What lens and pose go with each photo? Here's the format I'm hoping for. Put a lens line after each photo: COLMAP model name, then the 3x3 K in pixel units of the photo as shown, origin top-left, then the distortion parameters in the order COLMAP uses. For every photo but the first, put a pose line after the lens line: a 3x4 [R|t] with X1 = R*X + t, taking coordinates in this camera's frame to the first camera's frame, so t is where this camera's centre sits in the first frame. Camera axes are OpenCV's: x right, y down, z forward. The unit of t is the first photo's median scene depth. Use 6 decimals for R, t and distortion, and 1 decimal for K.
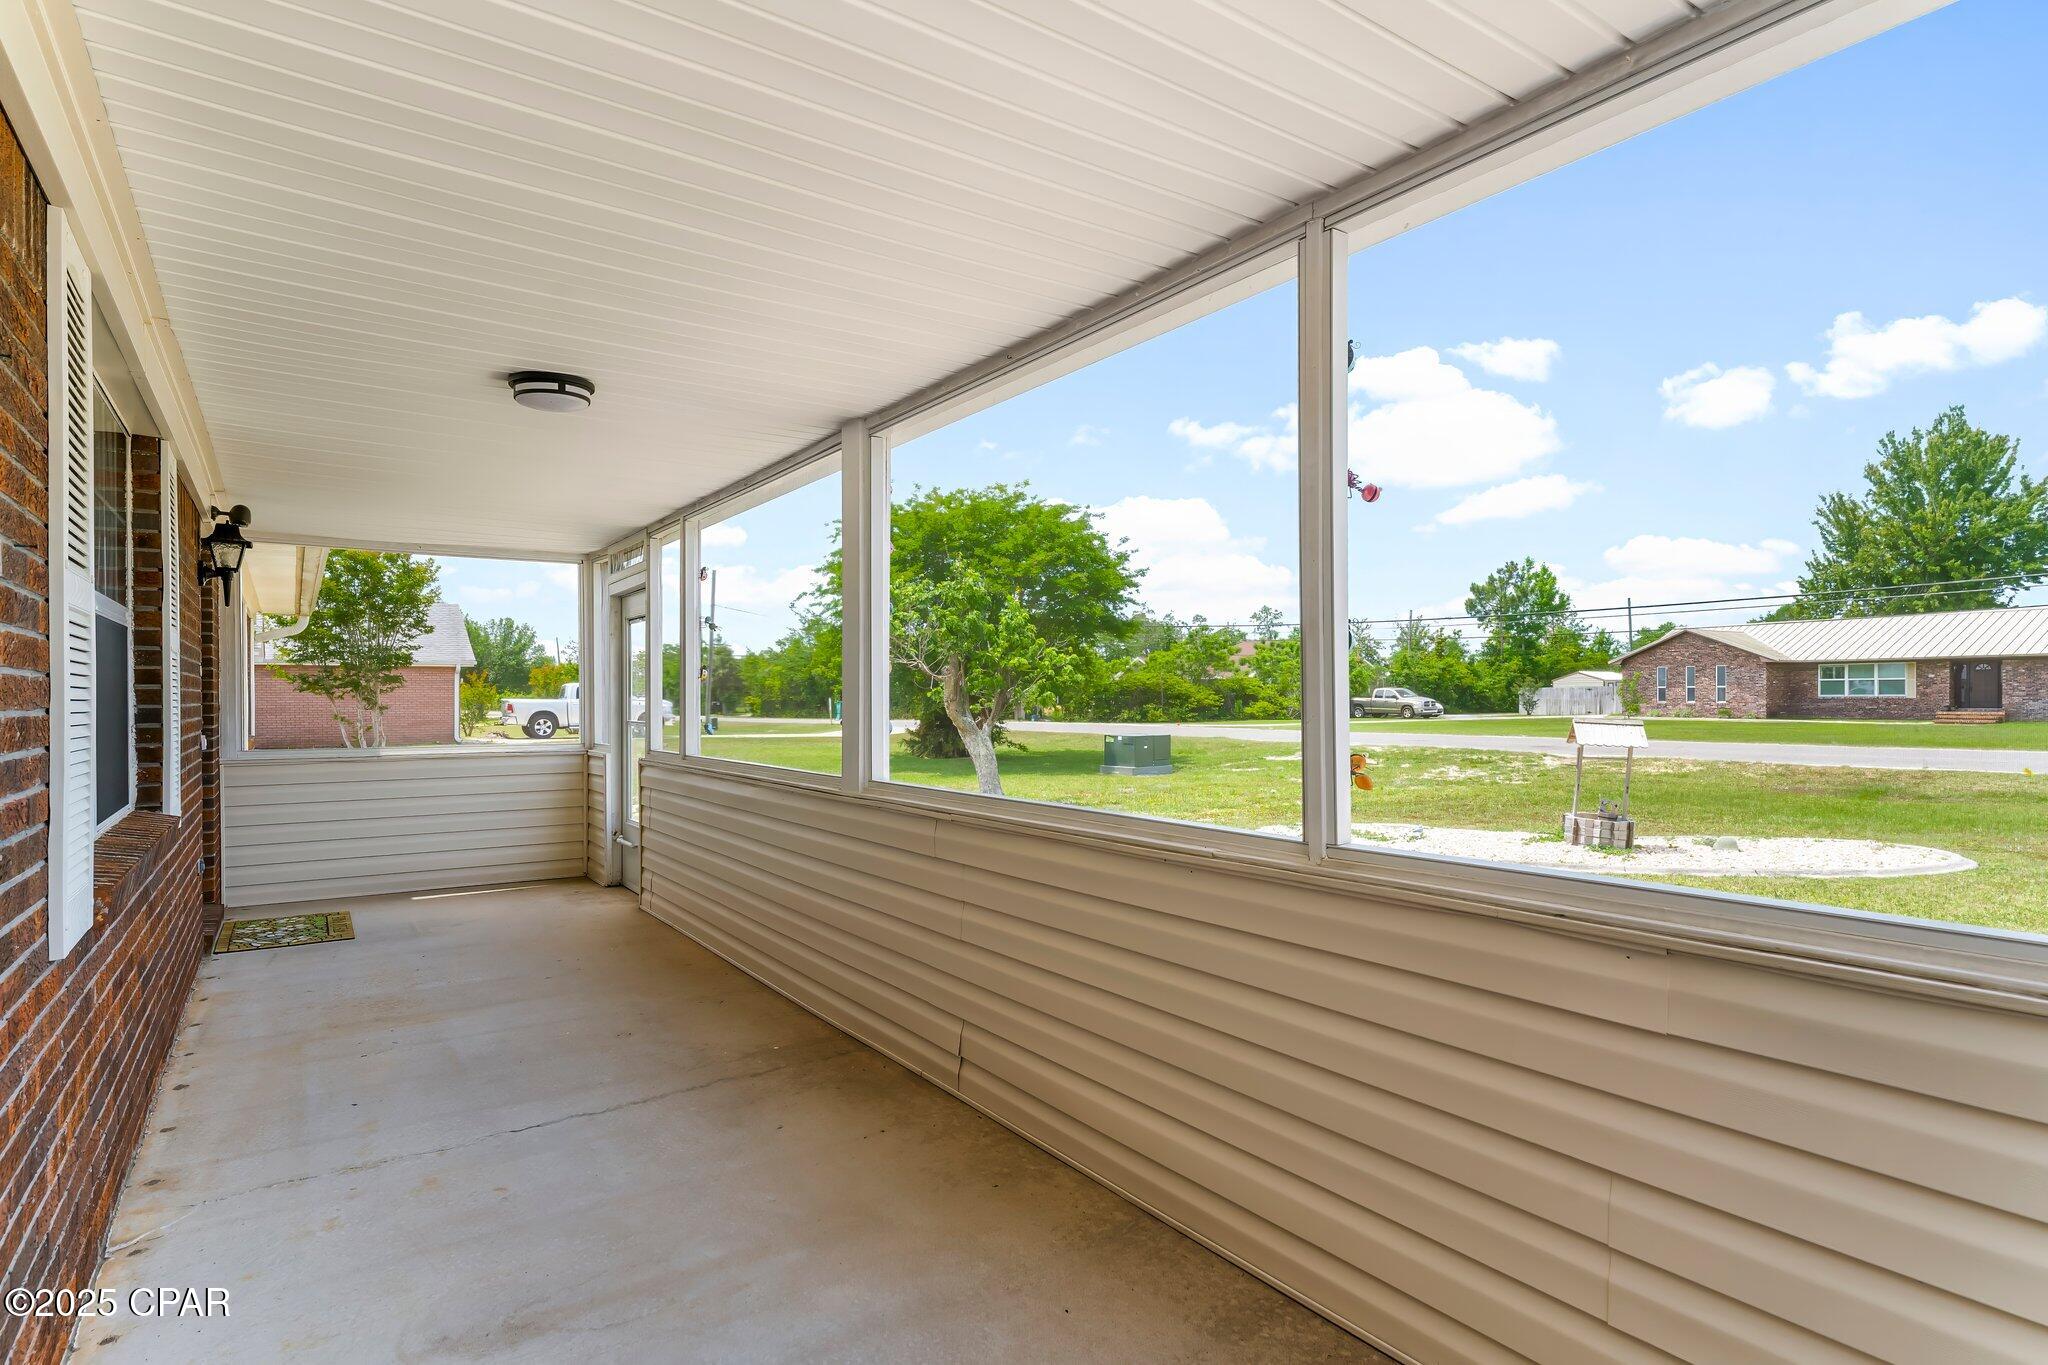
lens RADIAL K [[1045.6, 0, 1028.6], [0, 1045.6, 678.0], [0, 0, 1]] dist [-0.002336, -0.000645]
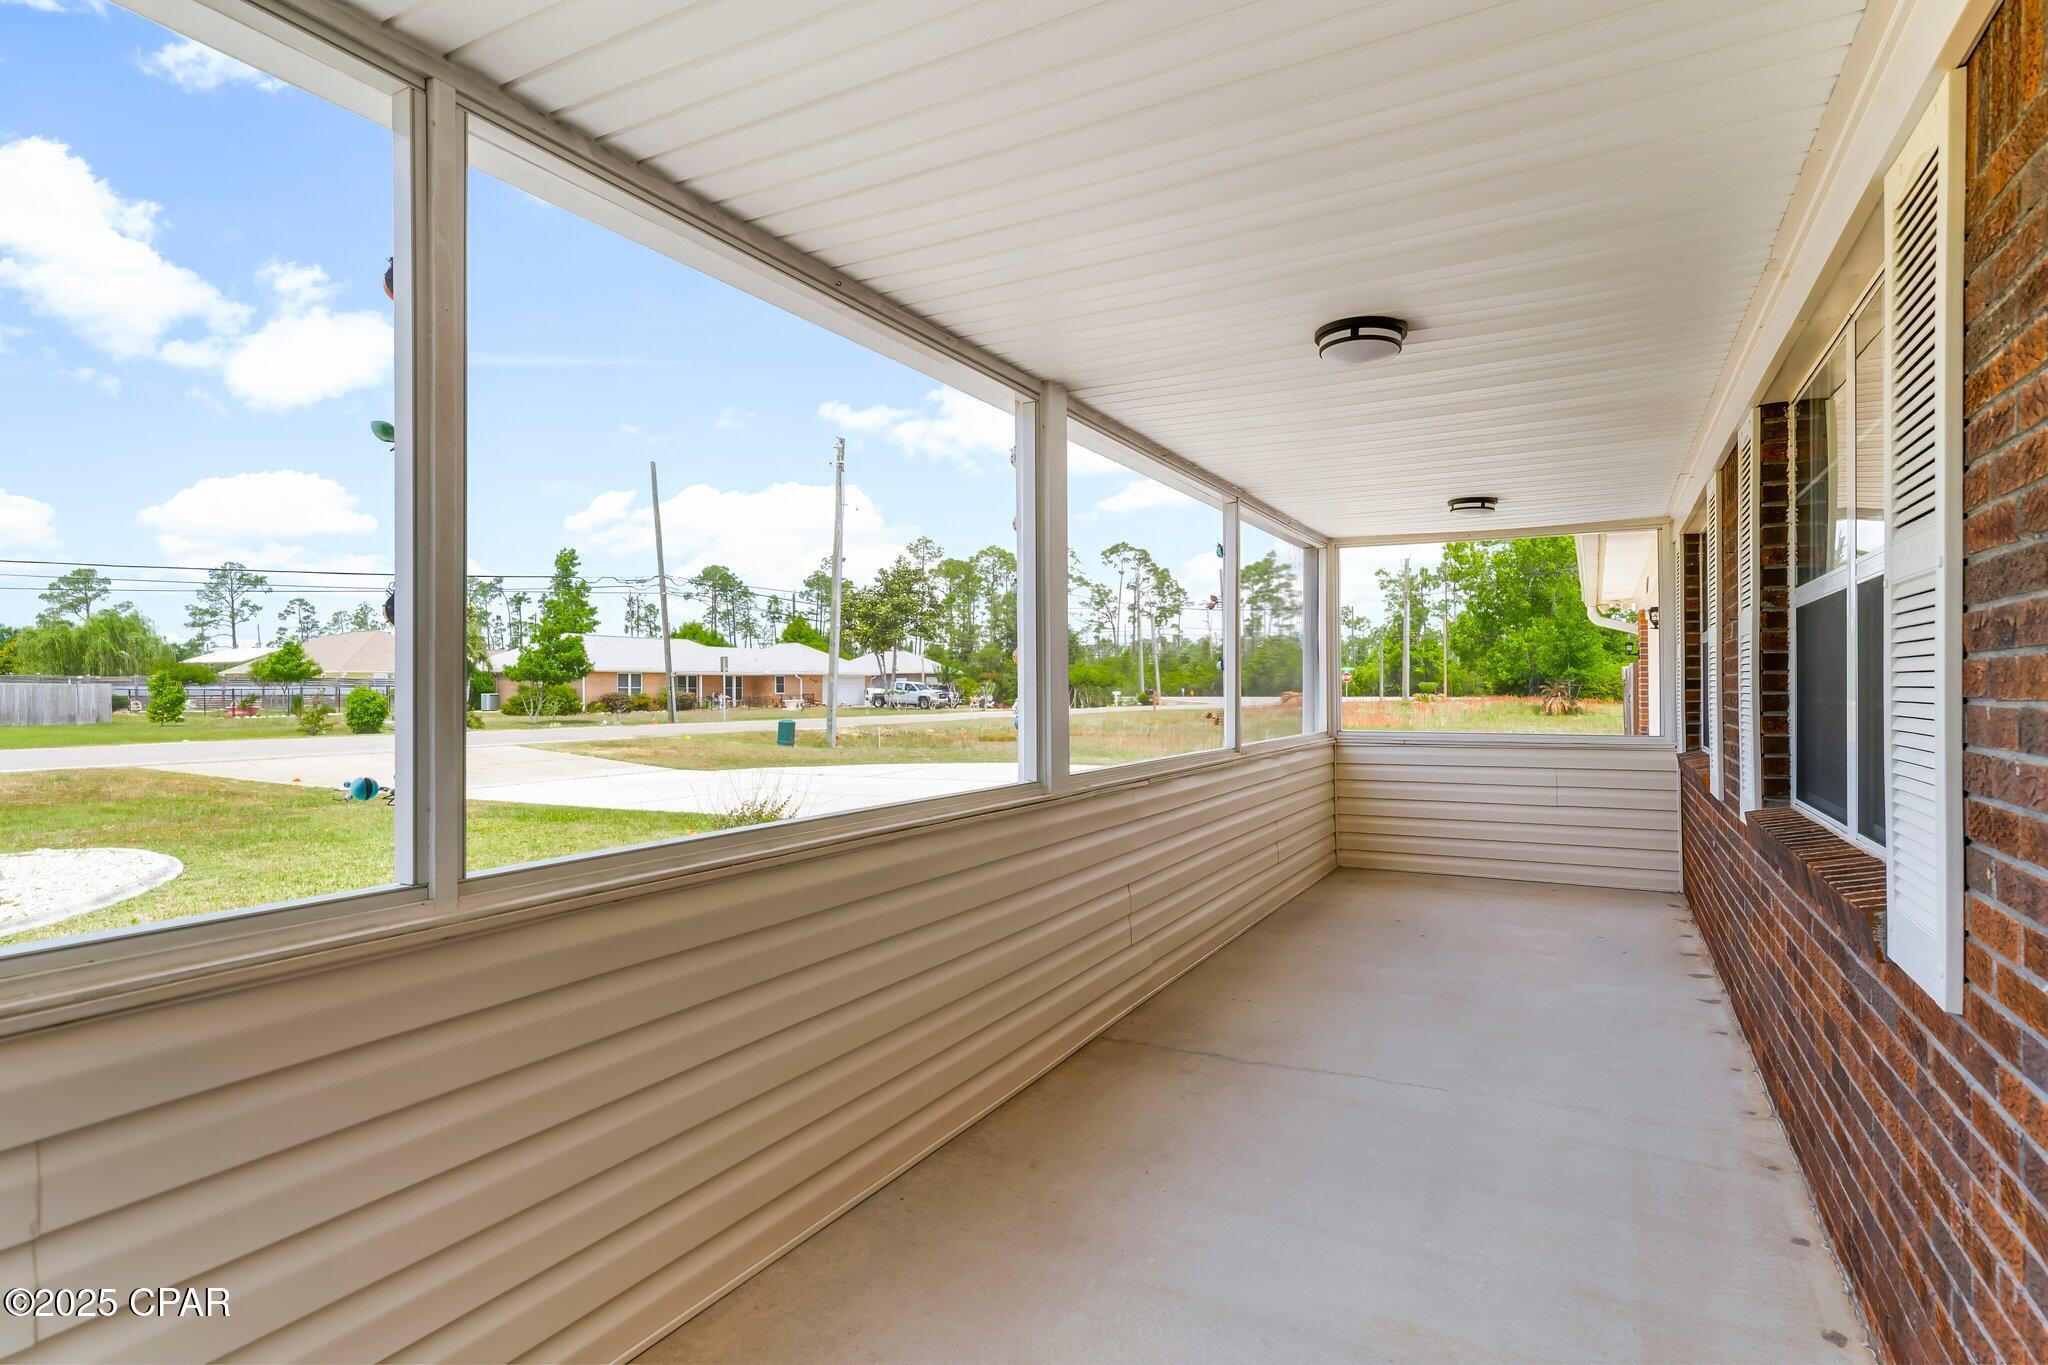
lens RADIAL K [[1045.6, 0, 1028.6], [0, 1045.6, 678.0], [0, 0, 1]] dist [-0.002336, -0.000645]
pose [[-0.443238, 0.016847, 0.896246, -1.119189], [-0.009291, 0.999683, -0.023387, 0.033675], [-0.896356, -0.018693, -0.442941, 1.640063]]
